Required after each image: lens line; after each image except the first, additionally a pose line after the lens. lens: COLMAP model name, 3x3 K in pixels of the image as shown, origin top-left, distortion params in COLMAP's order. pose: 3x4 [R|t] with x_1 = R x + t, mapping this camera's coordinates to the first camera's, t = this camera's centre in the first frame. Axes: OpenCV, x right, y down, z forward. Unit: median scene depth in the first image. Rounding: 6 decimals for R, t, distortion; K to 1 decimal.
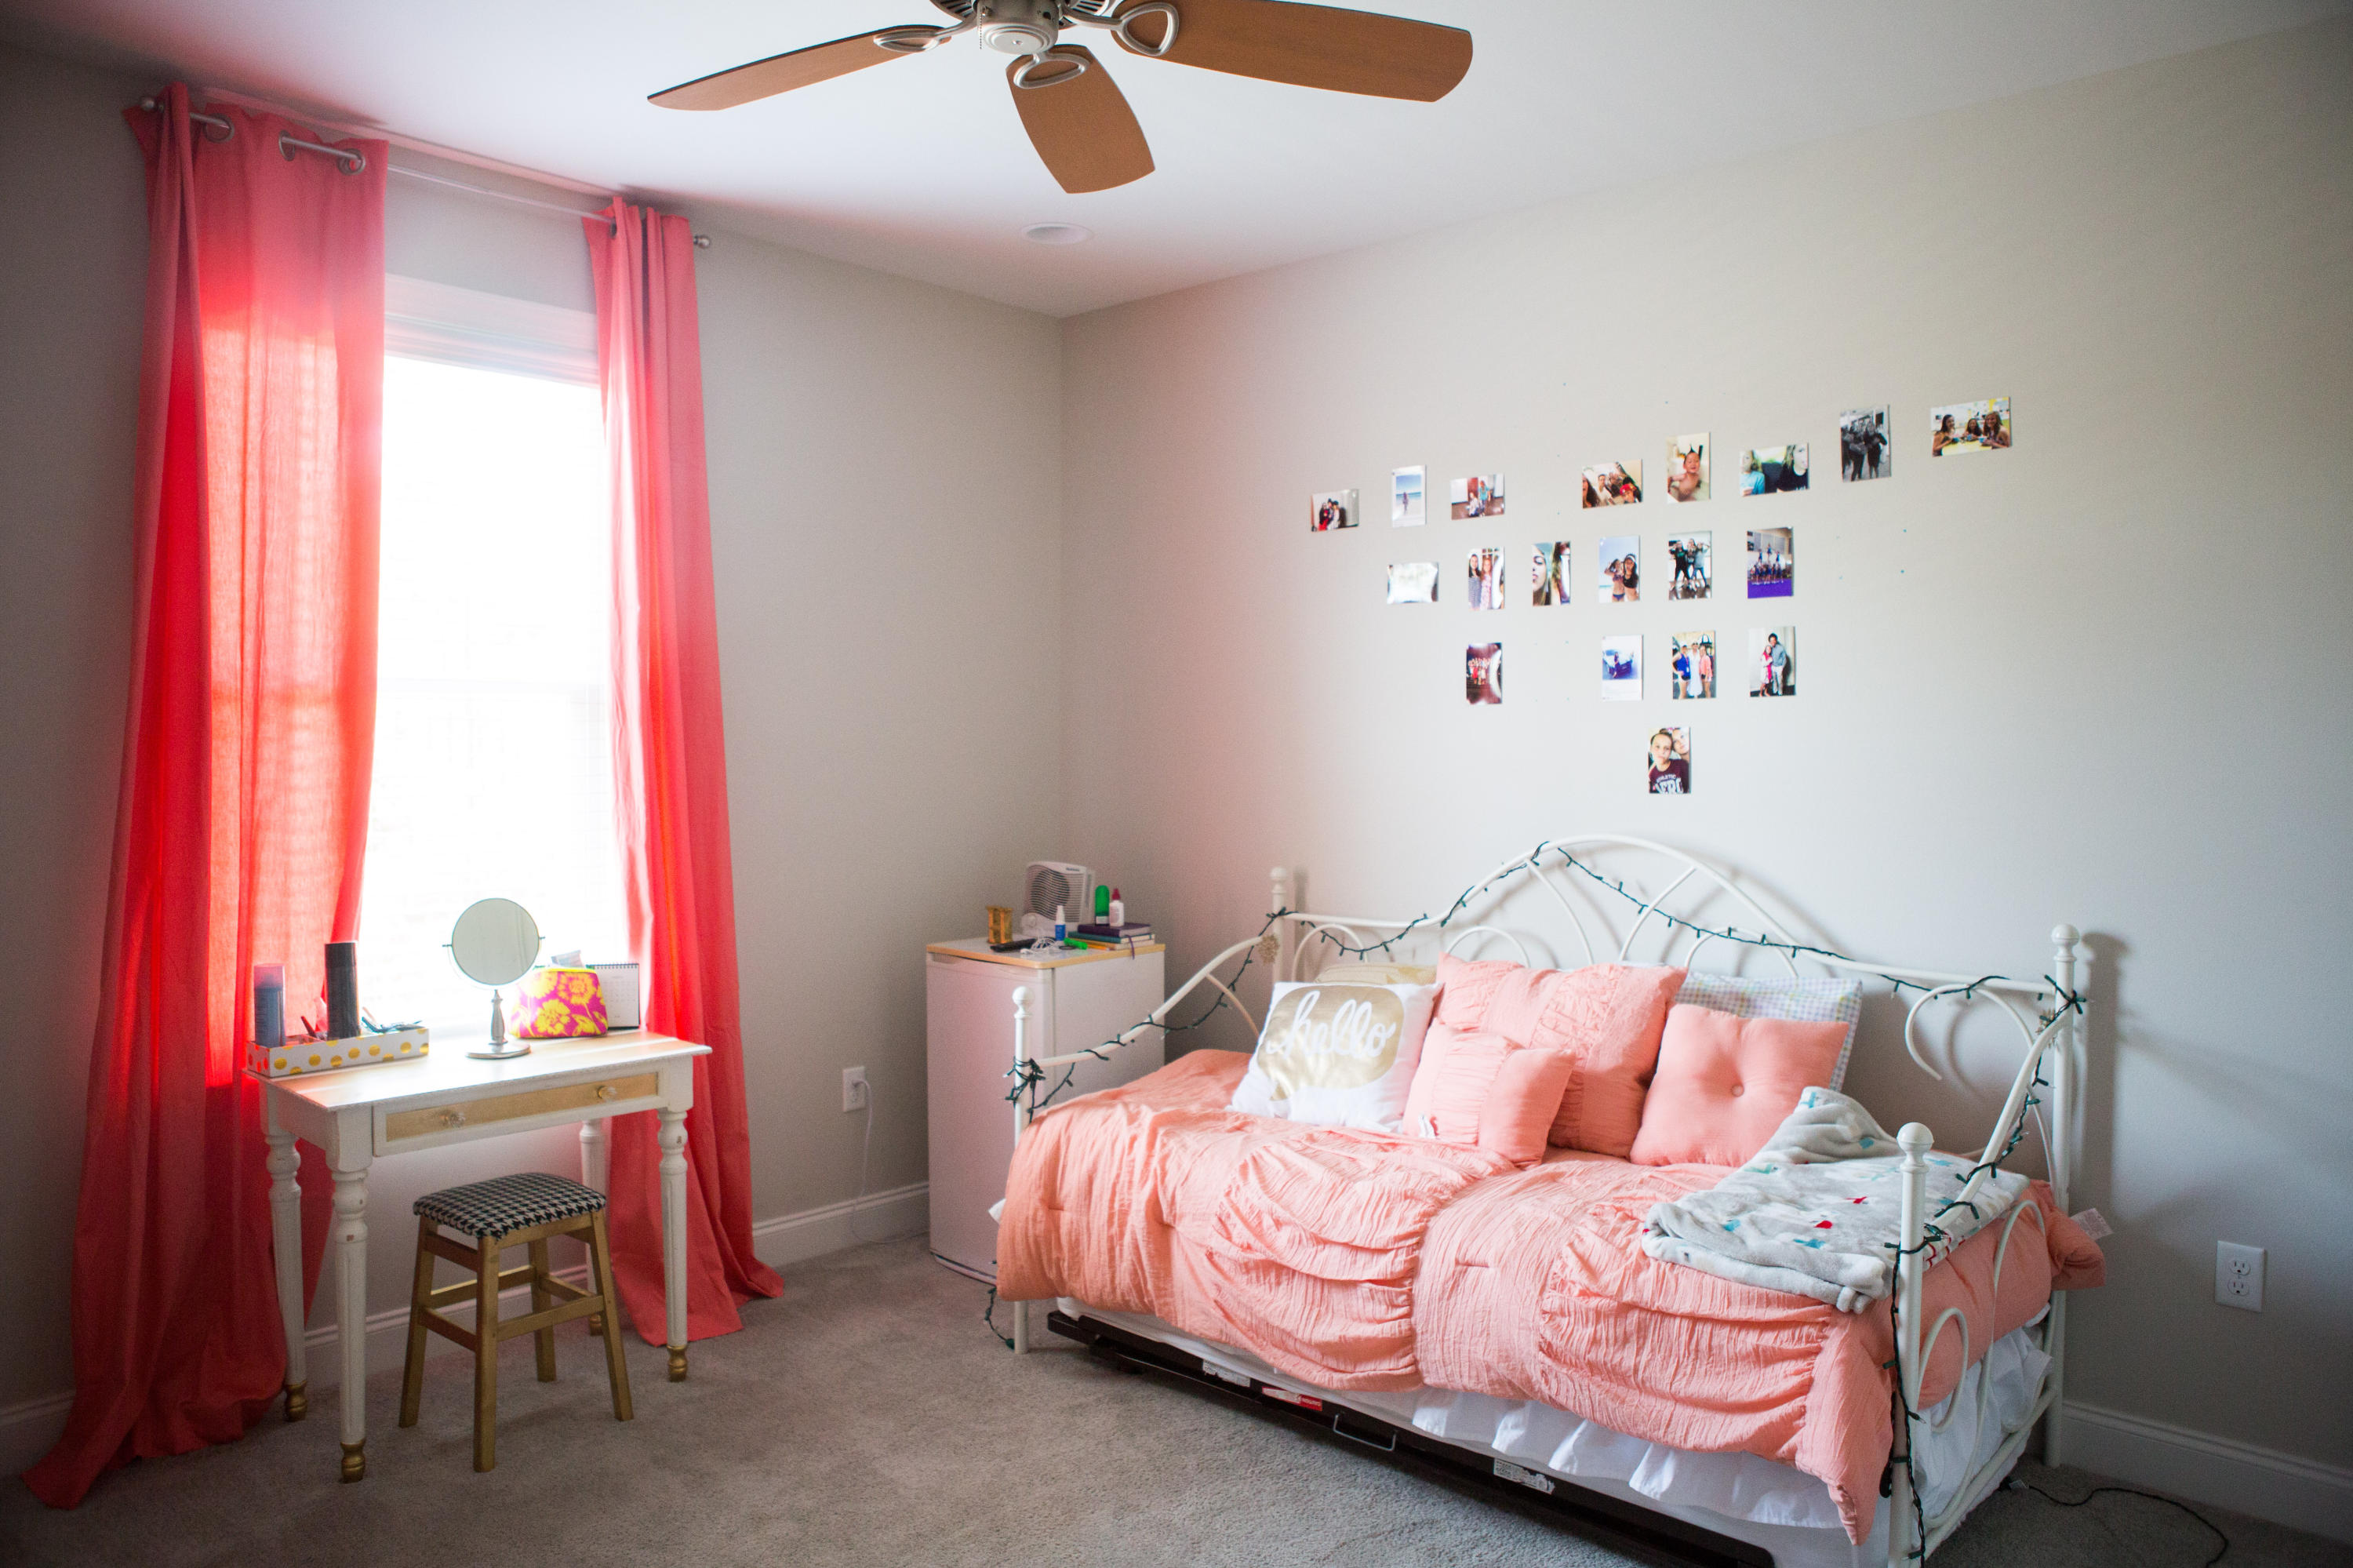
lens RADIAL K [[1623.1, 0, 1176.5], [0, 1623.1, 784.0], [0, 0, 1]] dist [-0.105142, 0.079136]
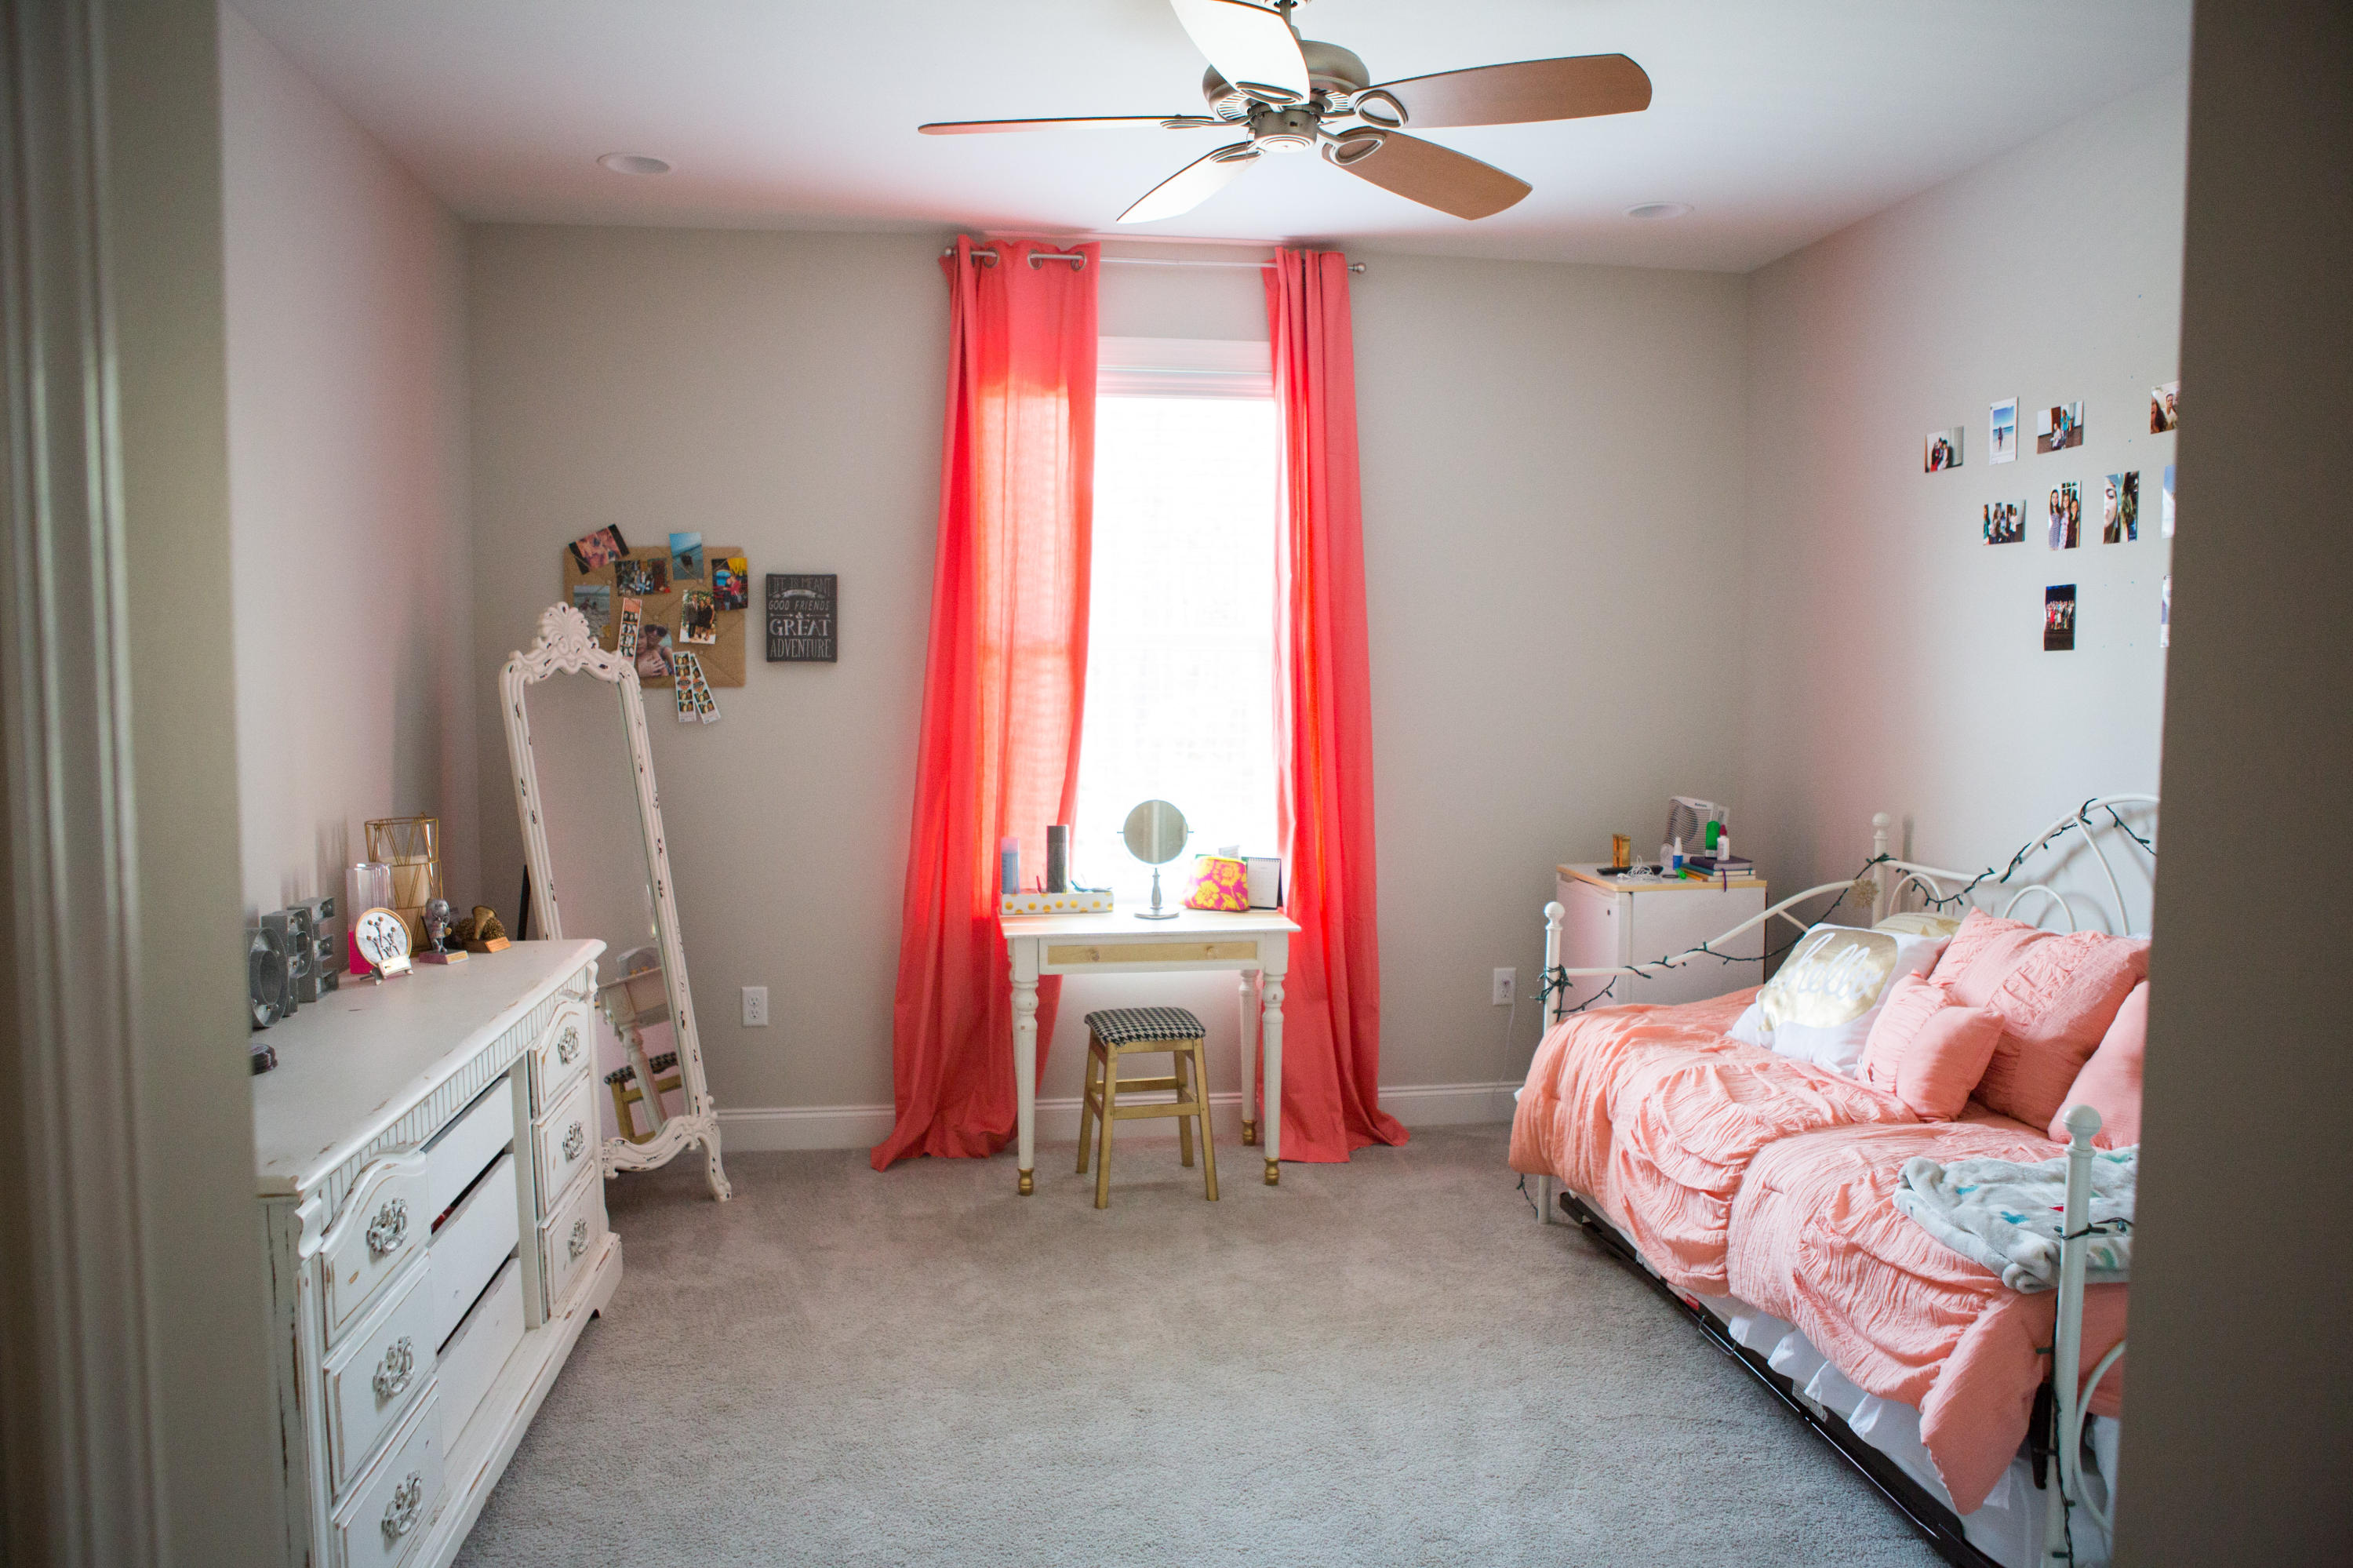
lens RADIAL K [[1623.1, 0, 1176.5], [0, 1623.1, 784.0], [0, 0, 1]] dist [-0.105142, 0.079136]
pose [[0.772356, 0.044971, -0.633596, 0.456472], [-0.018086, 0.998643, 0.048833, -0.008915], [0.634932, -0.026257, 0.772121, -0.042987]]
